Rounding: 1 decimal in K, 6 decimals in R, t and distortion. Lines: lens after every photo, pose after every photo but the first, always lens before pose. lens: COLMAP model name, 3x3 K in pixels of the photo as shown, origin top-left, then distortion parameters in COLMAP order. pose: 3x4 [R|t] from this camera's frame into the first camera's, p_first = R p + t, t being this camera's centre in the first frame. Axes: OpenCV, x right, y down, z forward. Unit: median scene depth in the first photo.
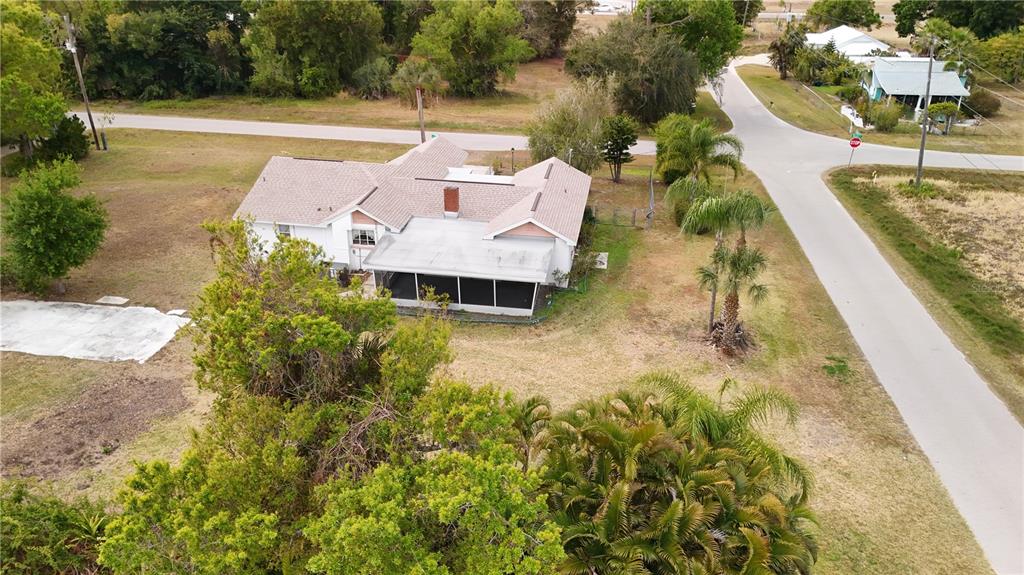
lens RADIAL K [[747.7, 0, 507.3], [0, 747.7, 283.8], [0, 0, 1]] dist [0.085365, -0.084472]
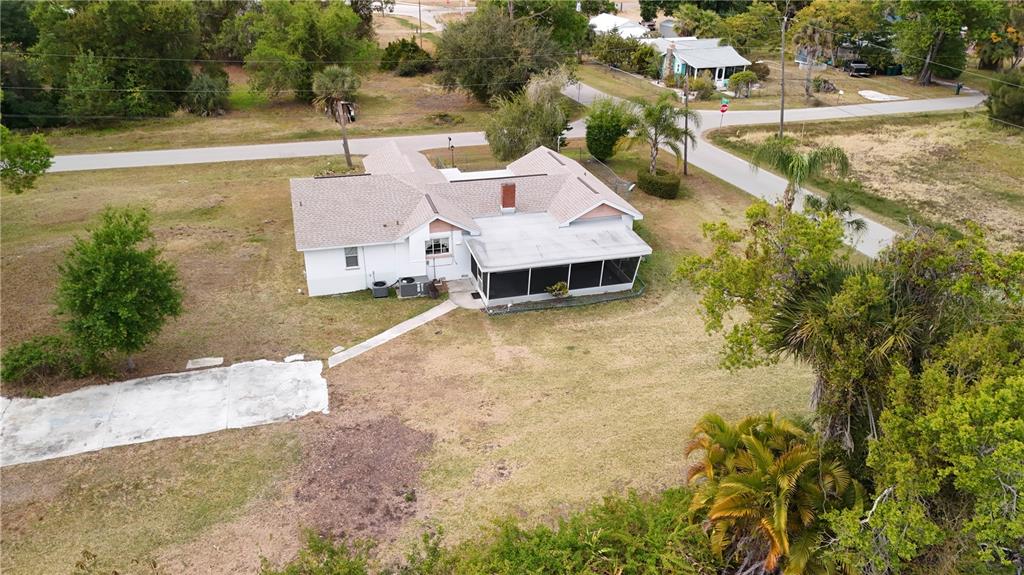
lens RADIAL K [[750.8, 0, 506.6], [0, 750.8, 286.3], [0, 0, 1]] dist [0.071225, -0.065284]
pose [[0.907310, -0.184502, 0.377819, -0.463089], [0.182949, 0.982294, 0.040347, -0.031828], [-0.378573, 0.032514, 0.925000, 0.061942]]
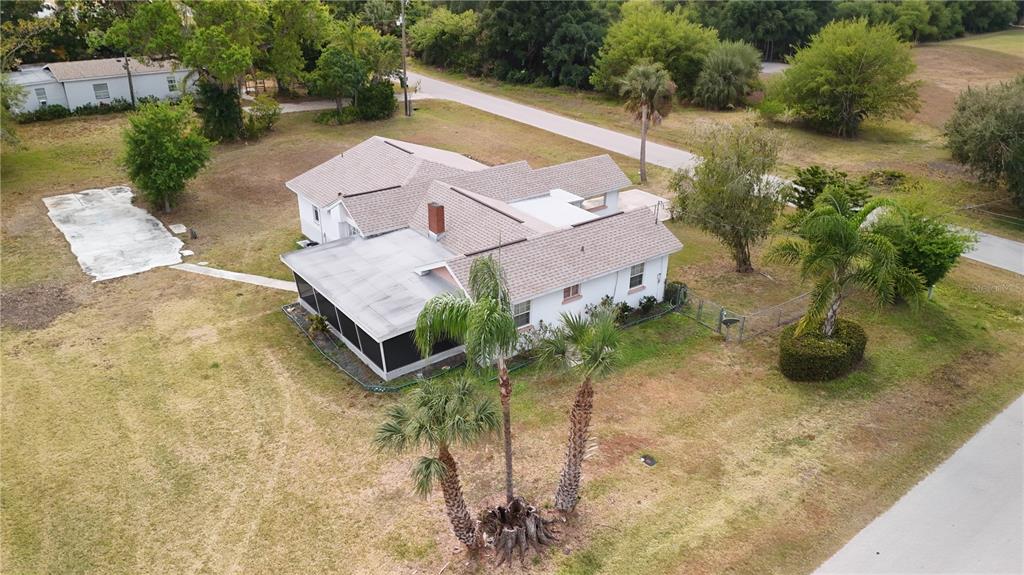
lens RADIAL K [[750.8, 0, 506.6], [0, 750.8, 286.3], [0, 0, 1]] dist [0.071225, -0.065284]
pose [[0.716463, 0.300570, -0.629554, 0.502889], [-0.305136, 0.946541, 0.104652, -0.146331], [0.627354, 0.117120, 0.769877, 0.403430]]
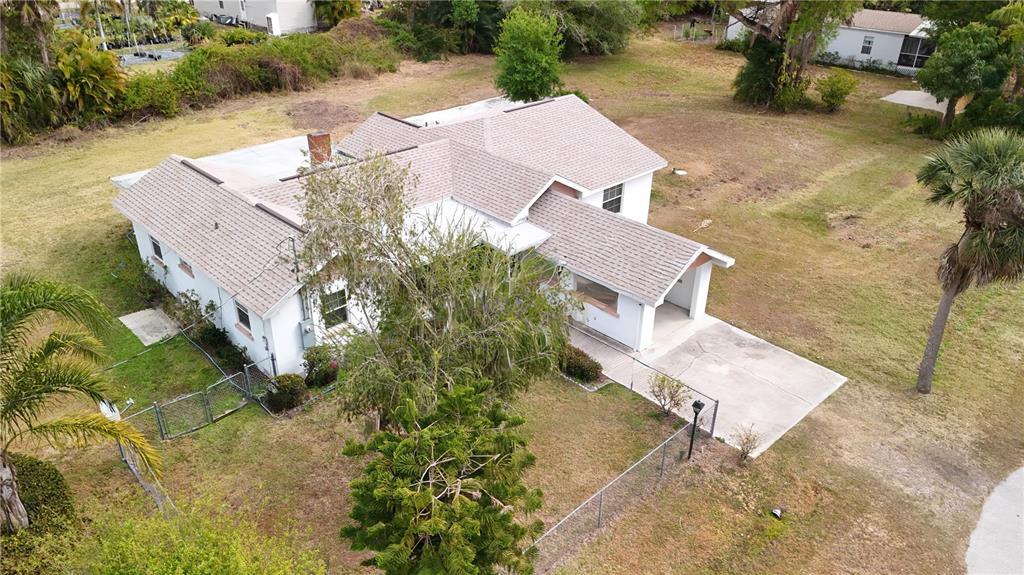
lens RADIAL K [[750.8, 0, 506.6], [0, 750.8, 286.3], [0, 0, 1]] dist [0.071225, -0.065284]
pose [[-0.599302, 0.366773, -0.711558, 0.364951], [-0.360248, 0.670210, 0.648876, -0.535806], [0.714883, 0.645210, -0.269529, 1.346807]]
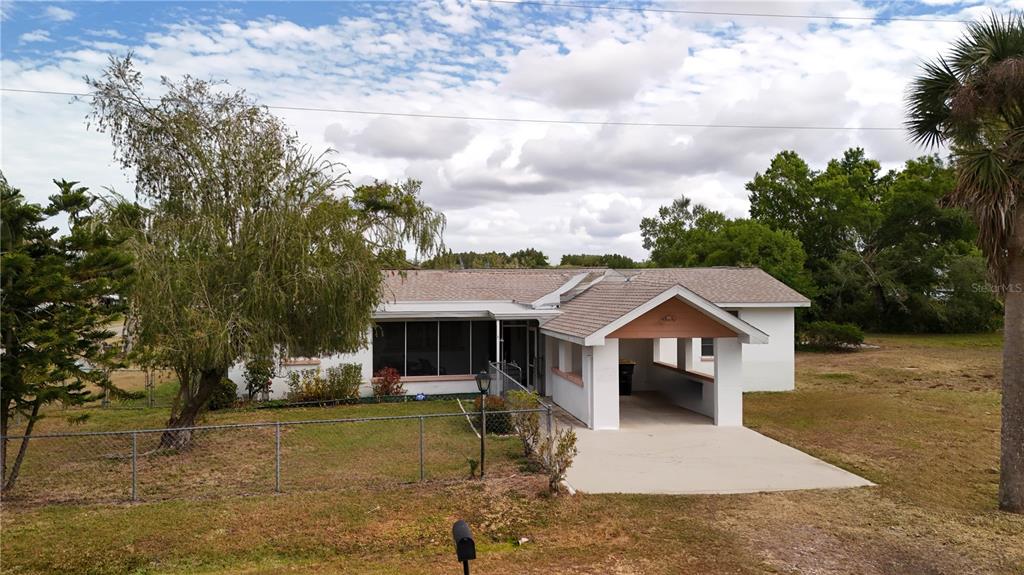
lens RADIAL K [[747.7, 0, 507.3], [0, 747.7, 283.8], [0, 0, 1]] dist [0.085365, -0.084472]
pose [[-0.946988, -0.007253, -0.321186, 0.098753], [-0.144143, 0.903062, 0.404602, -0.403889], [0.287116, 0.429450, -0.856234, 1.601547]]
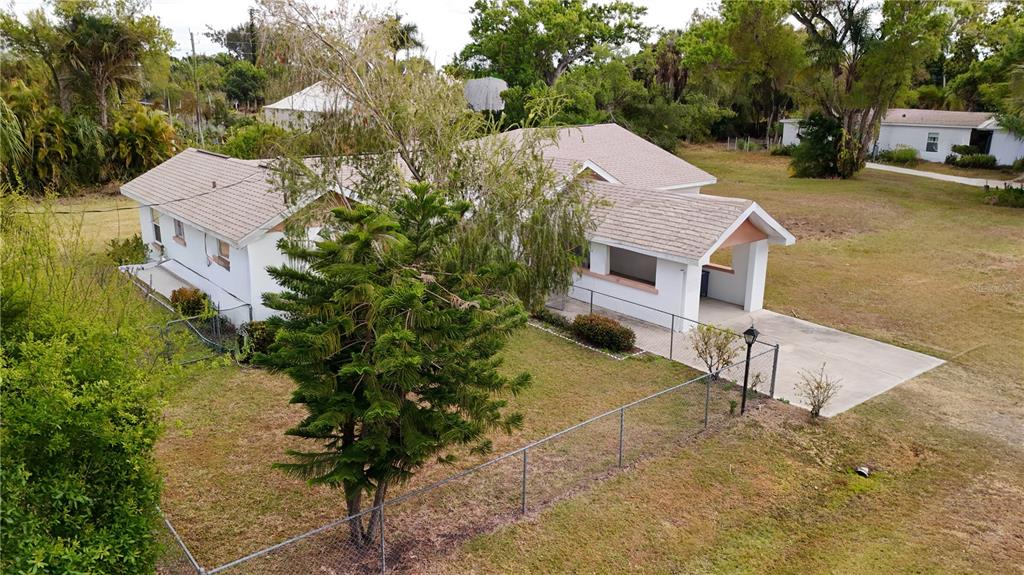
lens RADIAL K [[750.8, 0, 506.6], [0, 750.8, 286.3], [0, 0, 1]] dist [0.071225, -0.065284]
pose [[-0.664482, 0.188691, -0.723090, 0.332441], [-0.332641, 0.791773, 0.512294, -0.401682], [0.669189, 0.580940, -0.463353, 1.426292]]
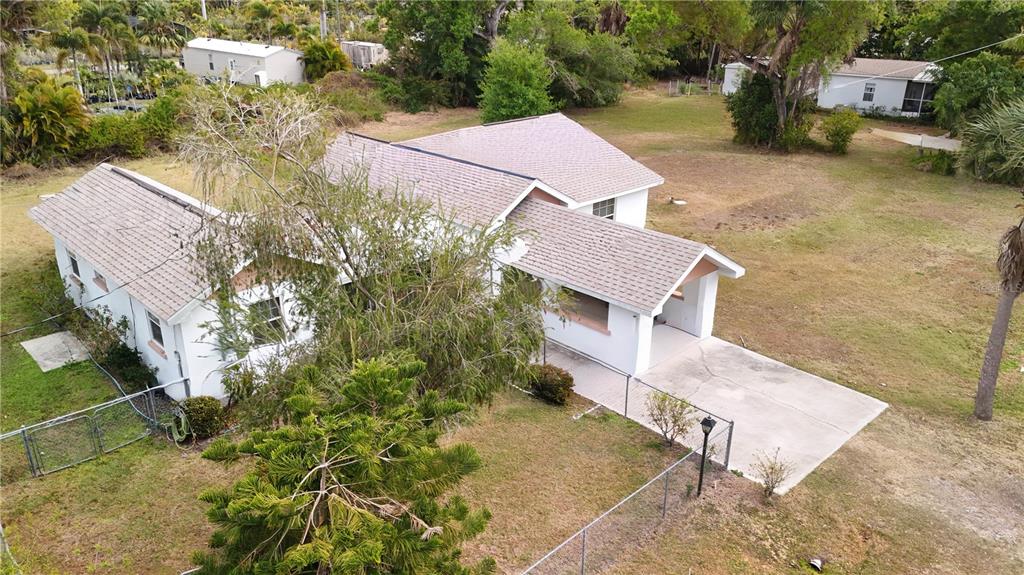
lens RADIAL K [[750.8, 0, 506.6], [0, 750.8, 286.3], [0, 0, 1]] dist [0.071225, -0.065284]
pose [[-0.600451, 0.289662, -0.745355, 0.305326], [-0.354874, 0.738754, 0.572980, -0.455468], [0.716605, 0.608554, -0.340792, 1.366484]]
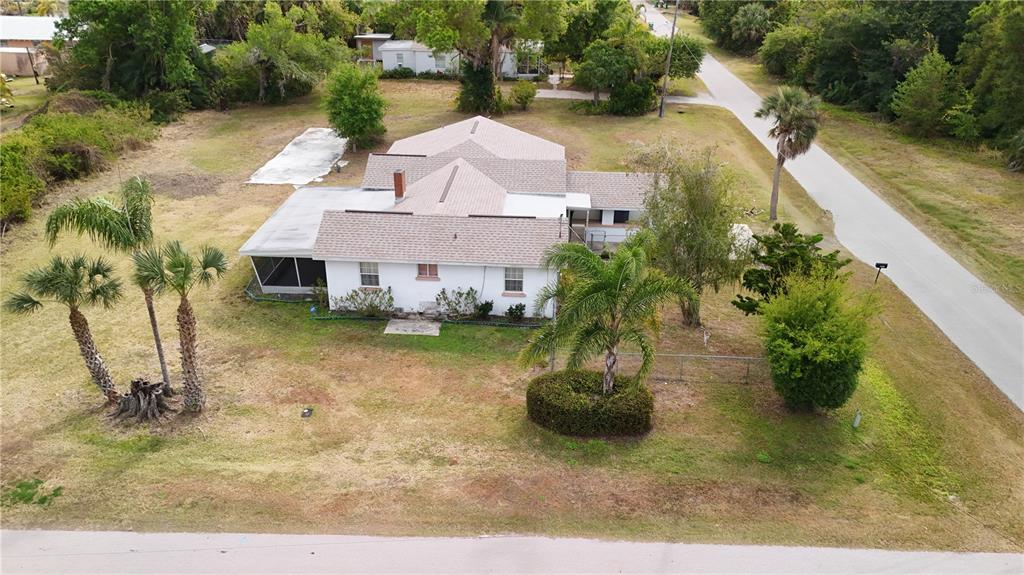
lens RADIAL K [[750.8, 0, 506.6], [0, 750.8, 286.3], [0, 0, 1]] dist [0.071225, -0.065284]
pose [[0.101216, 0.428116, -0.898038, 0.795143], [-0.441324, 0.828319, 0.345138, -0.371738], [0.891621, 0.361392, 0.272777, 0.871290]]
